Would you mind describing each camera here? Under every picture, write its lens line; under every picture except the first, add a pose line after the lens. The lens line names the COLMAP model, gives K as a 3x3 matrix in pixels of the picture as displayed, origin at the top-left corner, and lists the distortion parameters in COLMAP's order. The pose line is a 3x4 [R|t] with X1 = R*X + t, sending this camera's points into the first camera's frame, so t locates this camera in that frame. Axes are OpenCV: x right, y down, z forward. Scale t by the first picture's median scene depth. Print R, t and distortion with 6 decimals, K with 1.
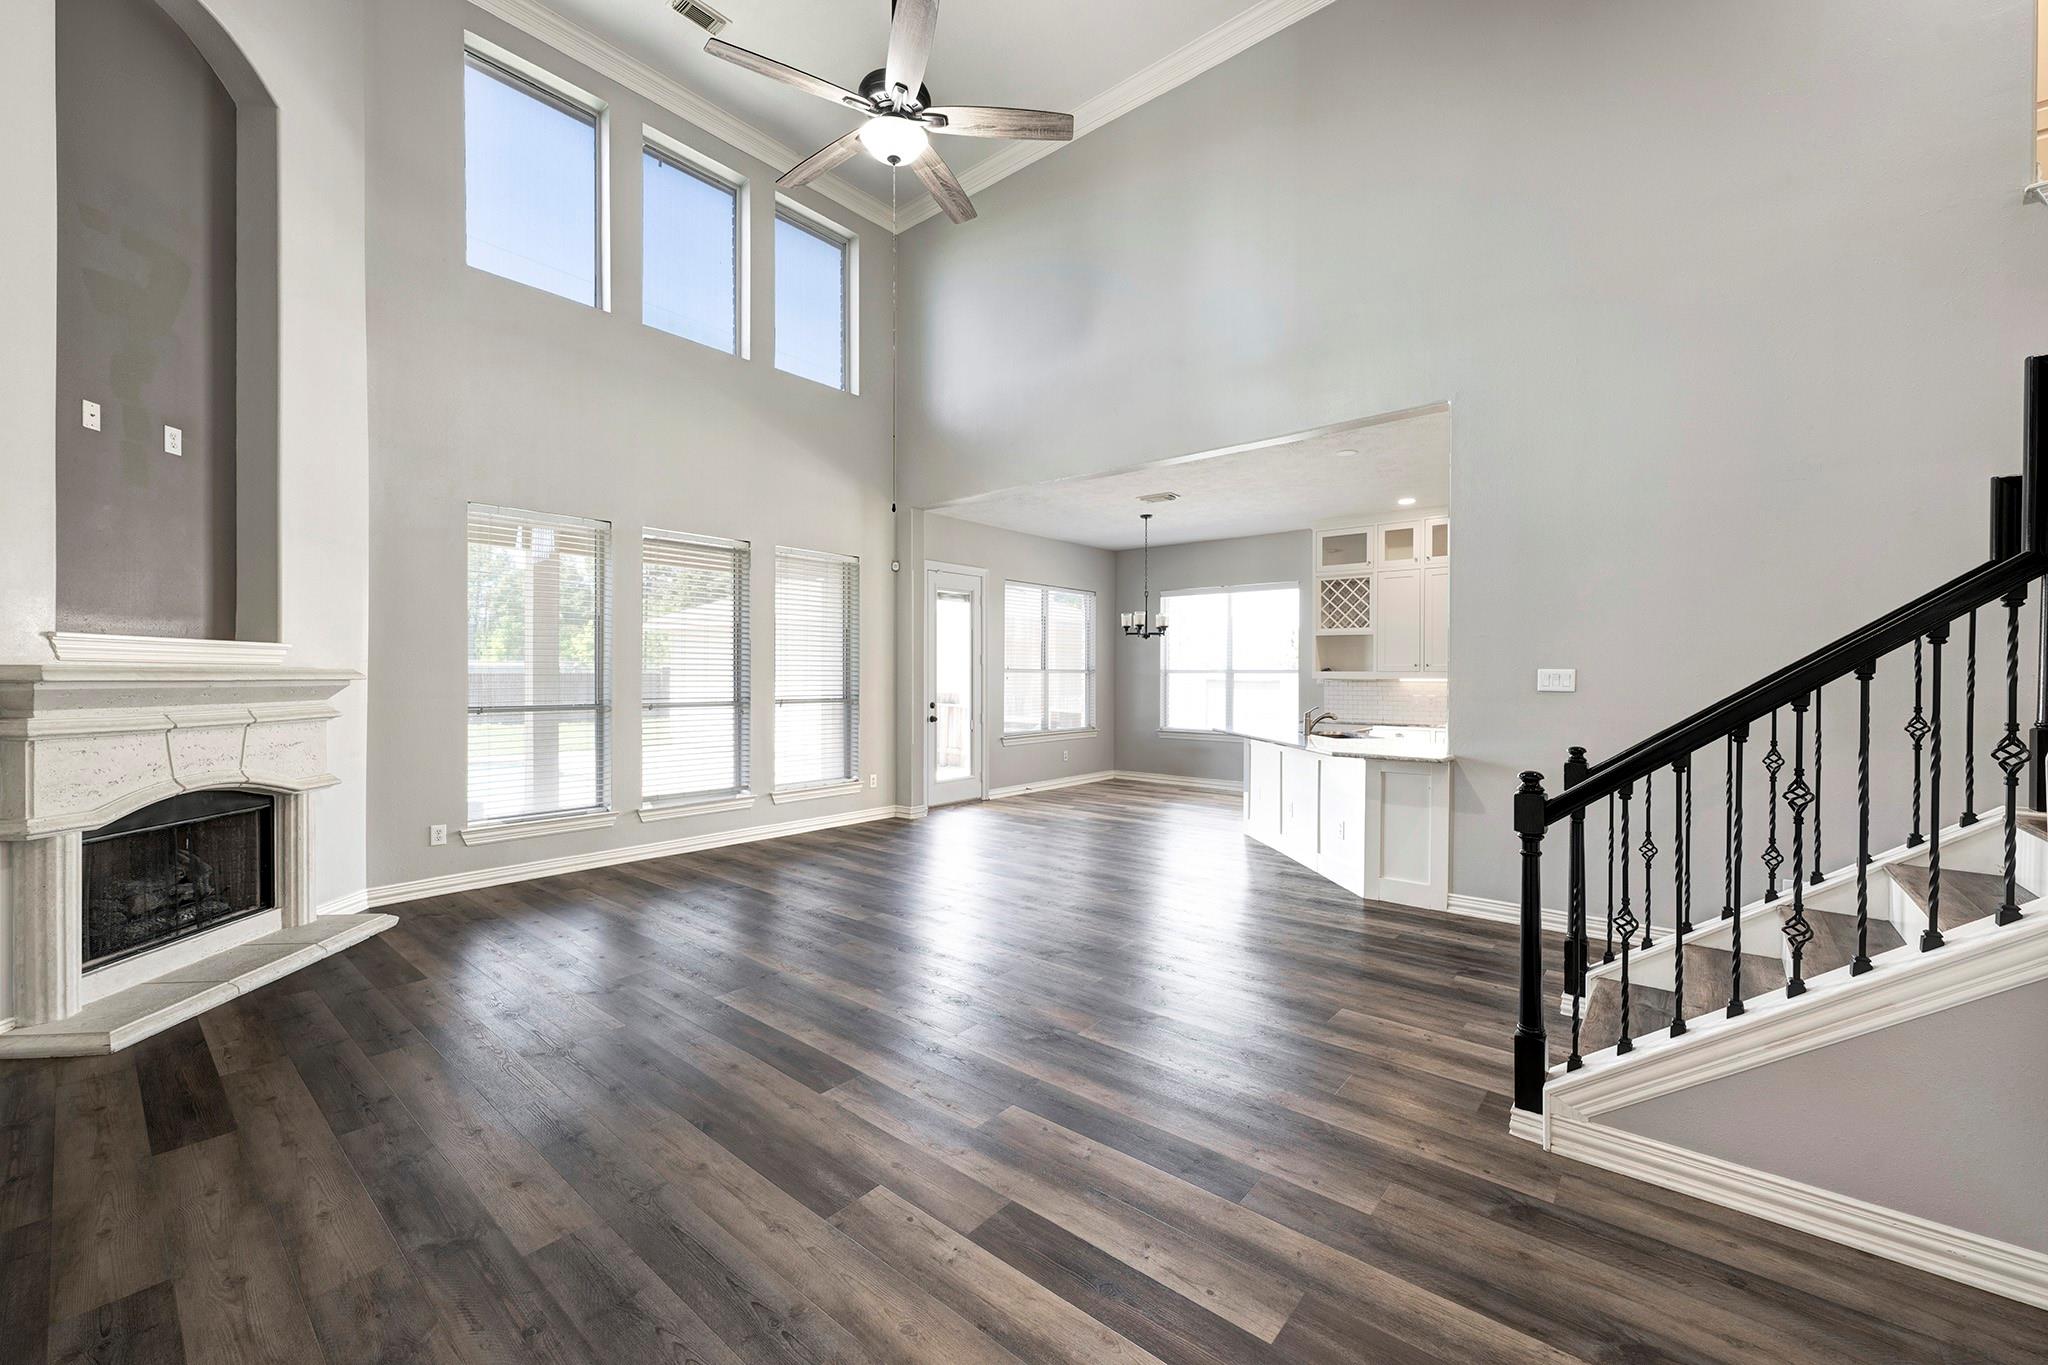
lens RADIAL K [[816.4, 0, 1023.5], [0, 816.4, 679.9], [0, 0, 1]] dist [0.002338, -0.001039]
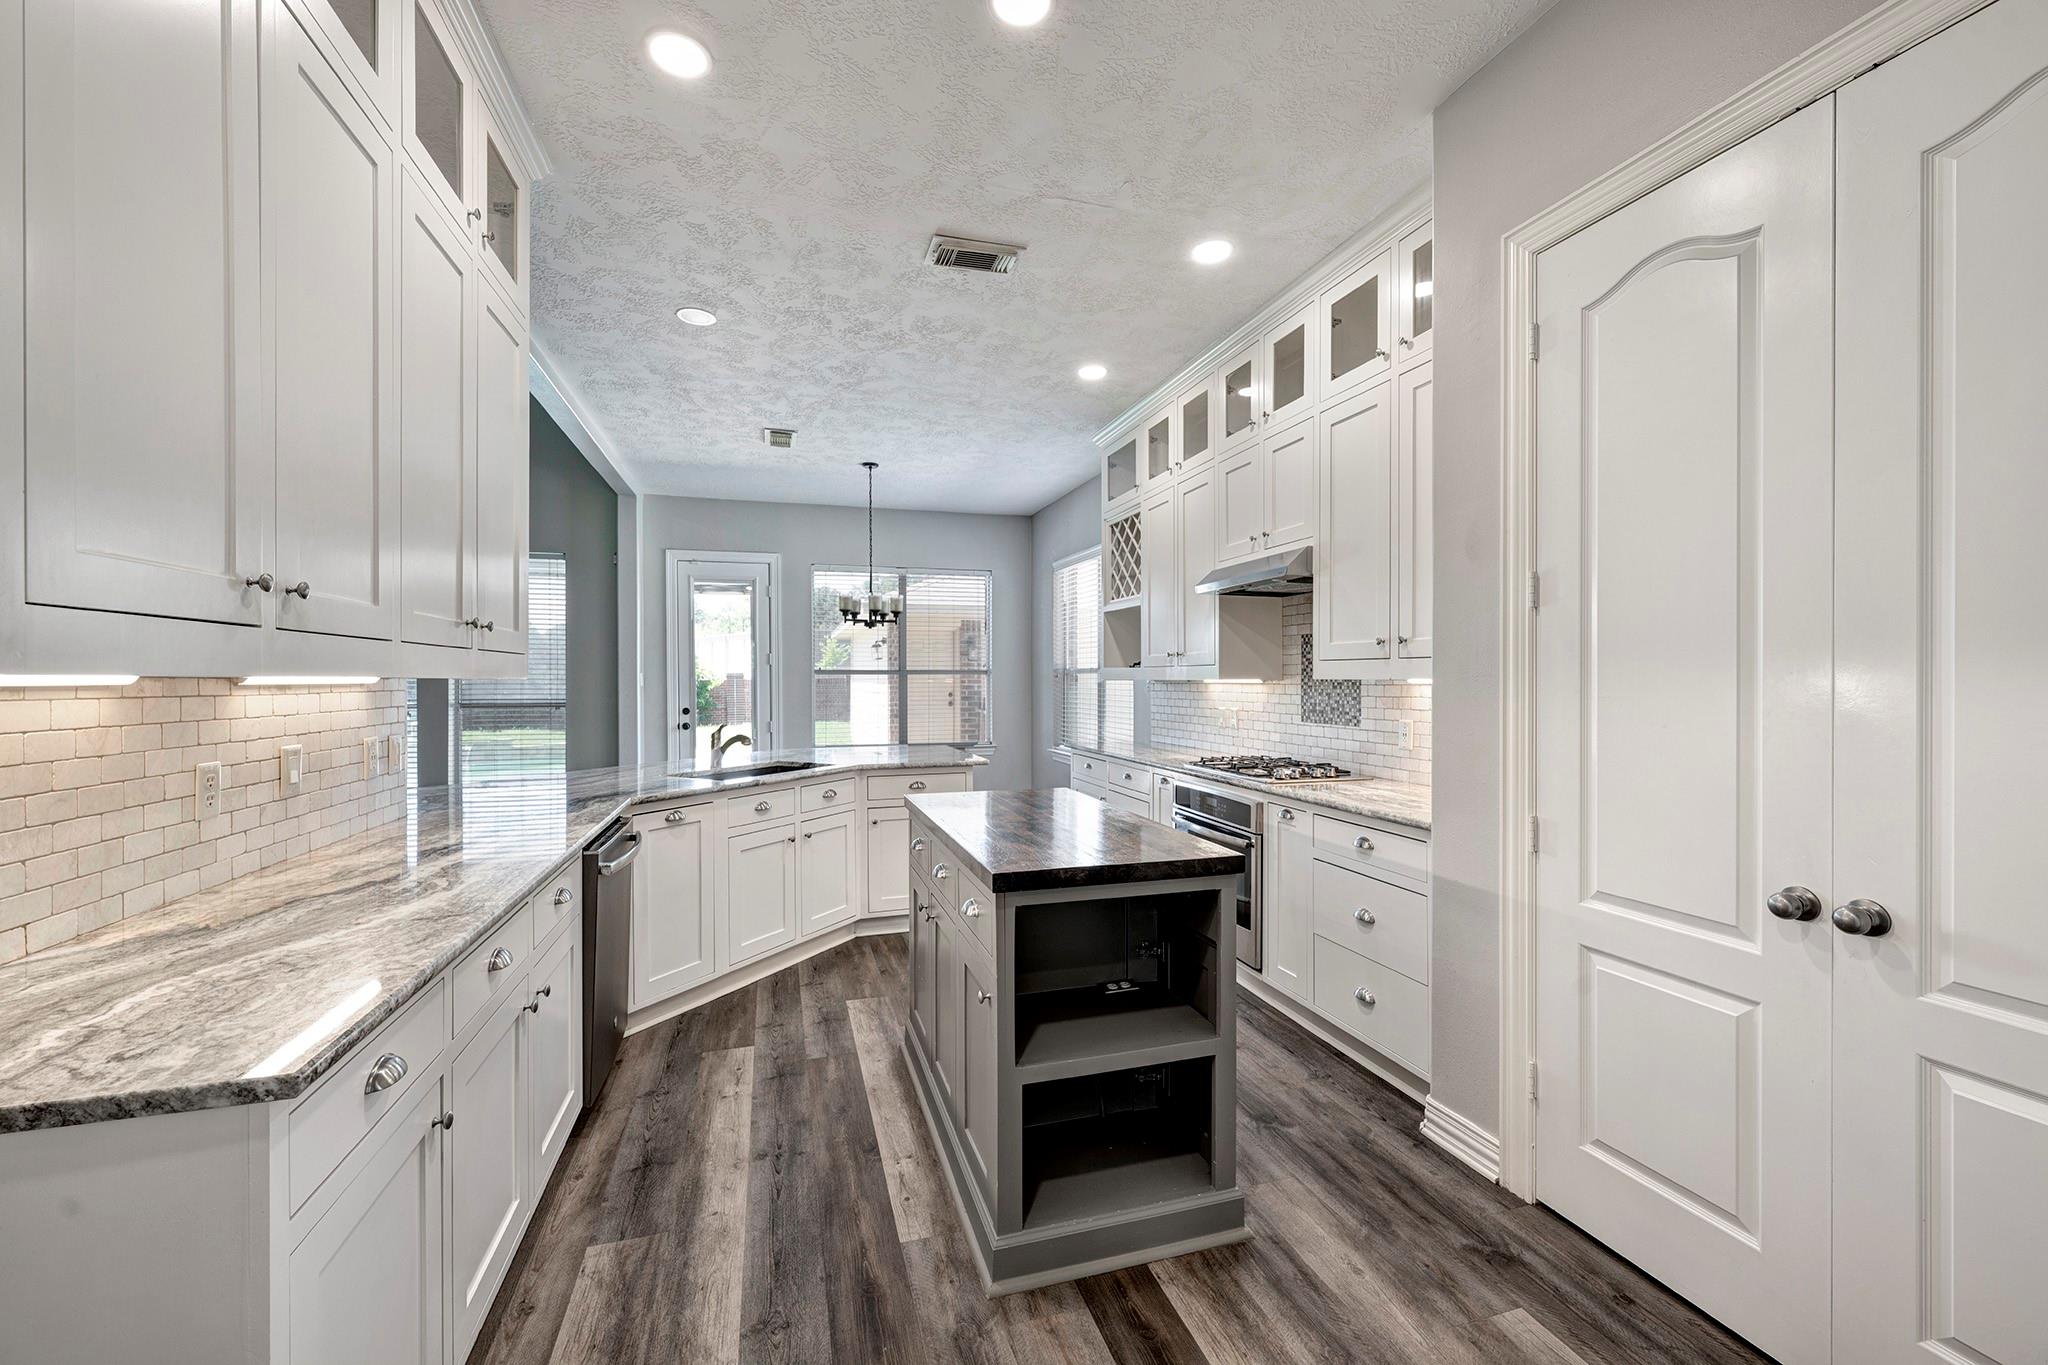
lens RADIAL K [[816.4, 0, 995.5], [0, 816.4, 680.6], [0, 0, 1]] dist [0.002338, -0.001039]
pose [[0.828833, -0.003510, -0.559486, 0.666937], [0.001350, 0.999990, -0.004274, 0.001578], [0.559495, 0.002787, 0.828829, 0.441205]]
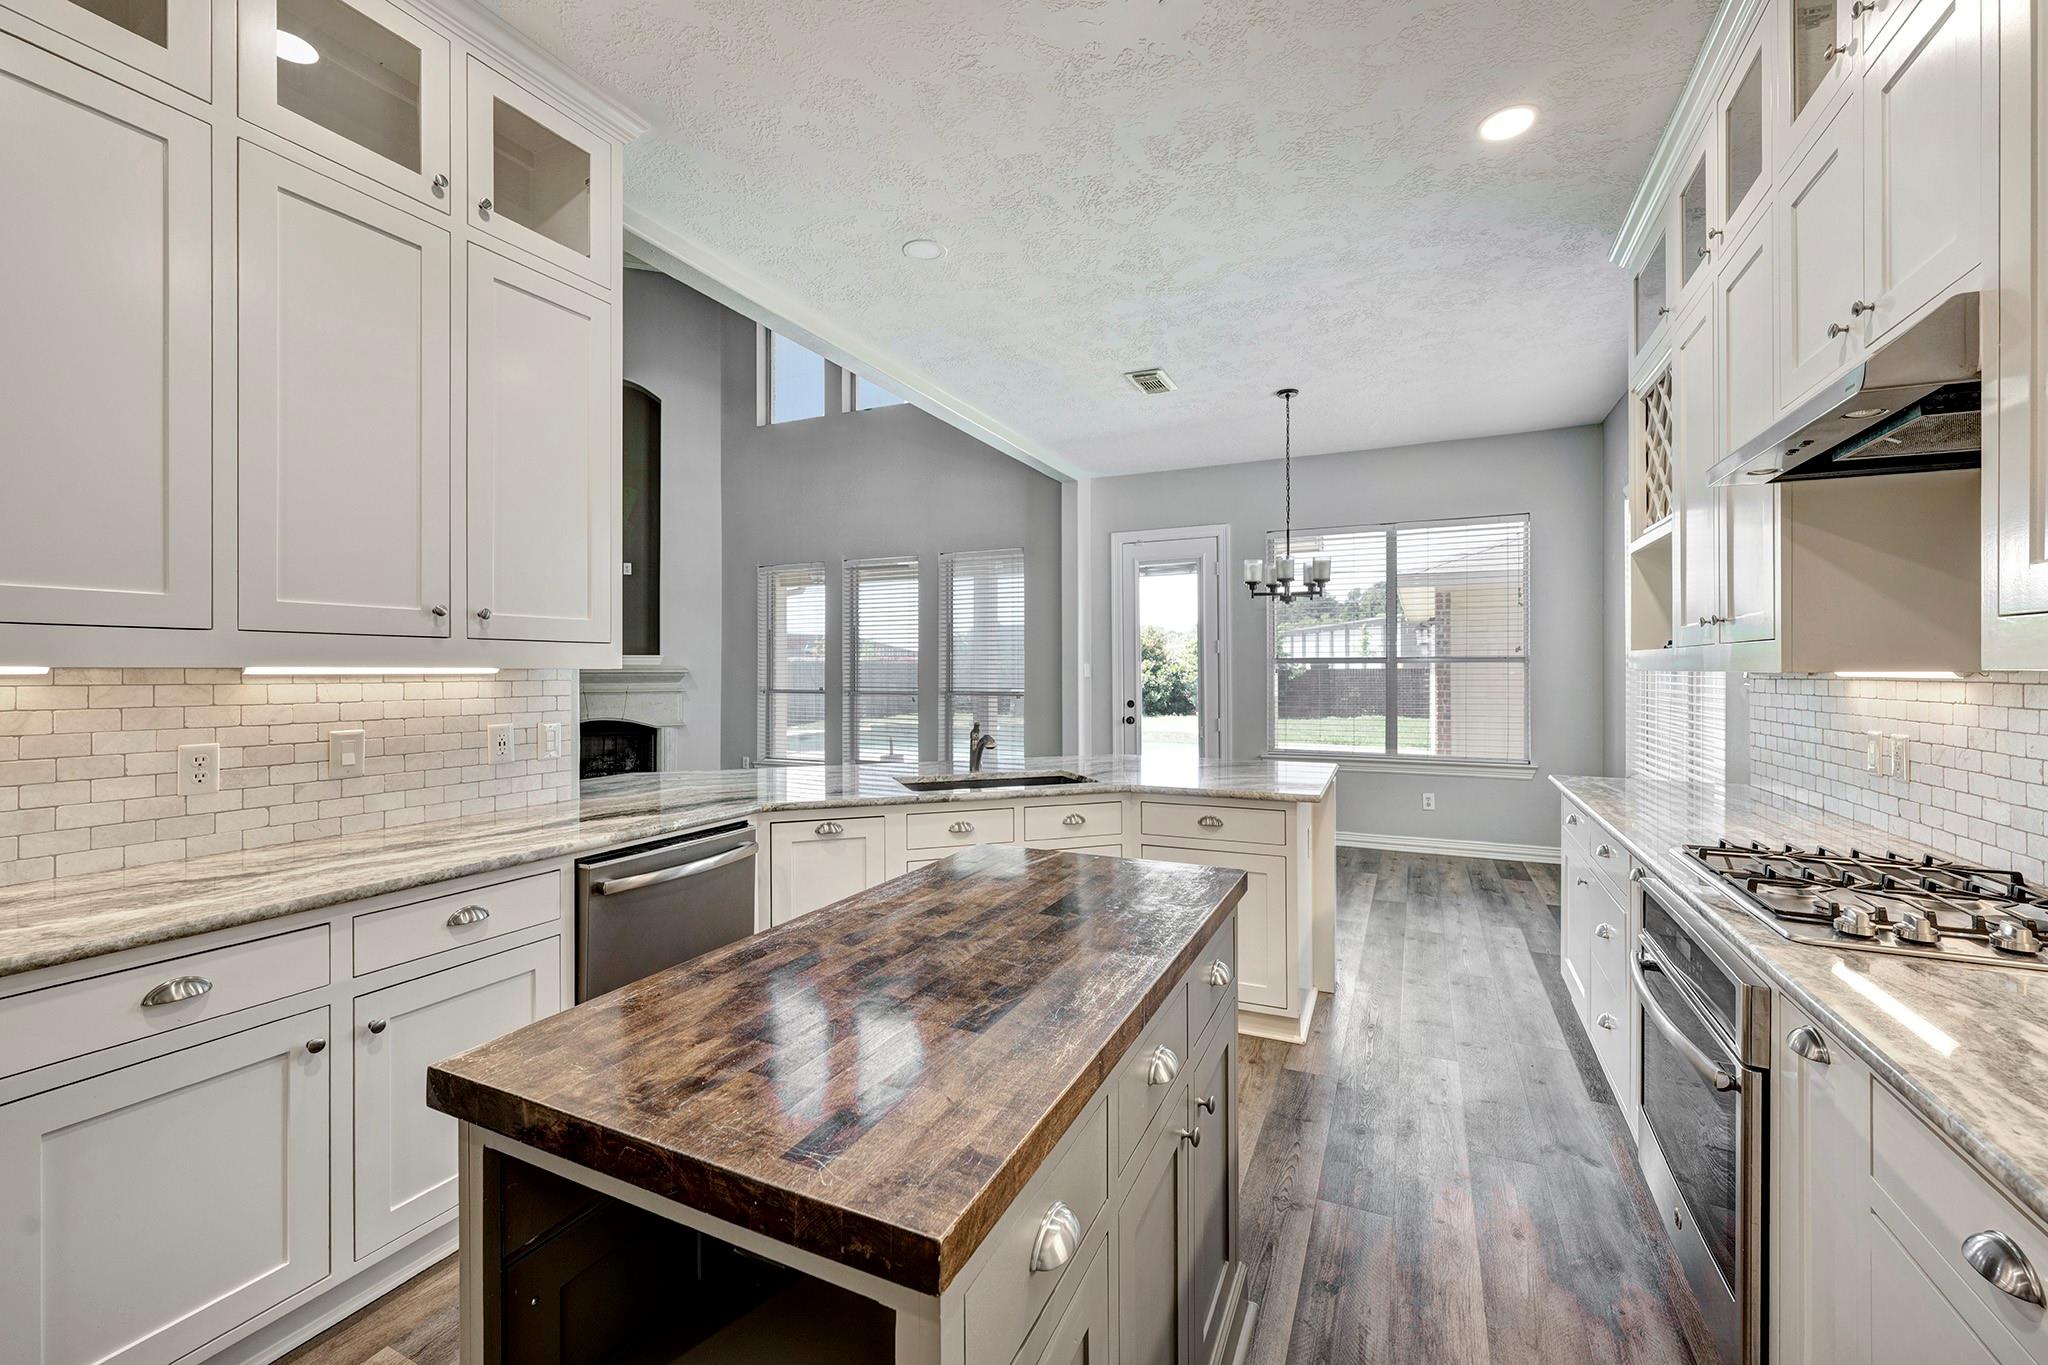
lens RADIAL K [[816.4, 0, 1010.8], [0, 816.4, 667.2], [0, 0, 1]] dist [0.002338, -0.001039]
pose [[0.248509, -0.006577, -0.968607, 0.665581], [-0.003729, 0.999963, -0.007747, 0.000417], [0.968623, 0.005537, 0.248475, 0.664951]]
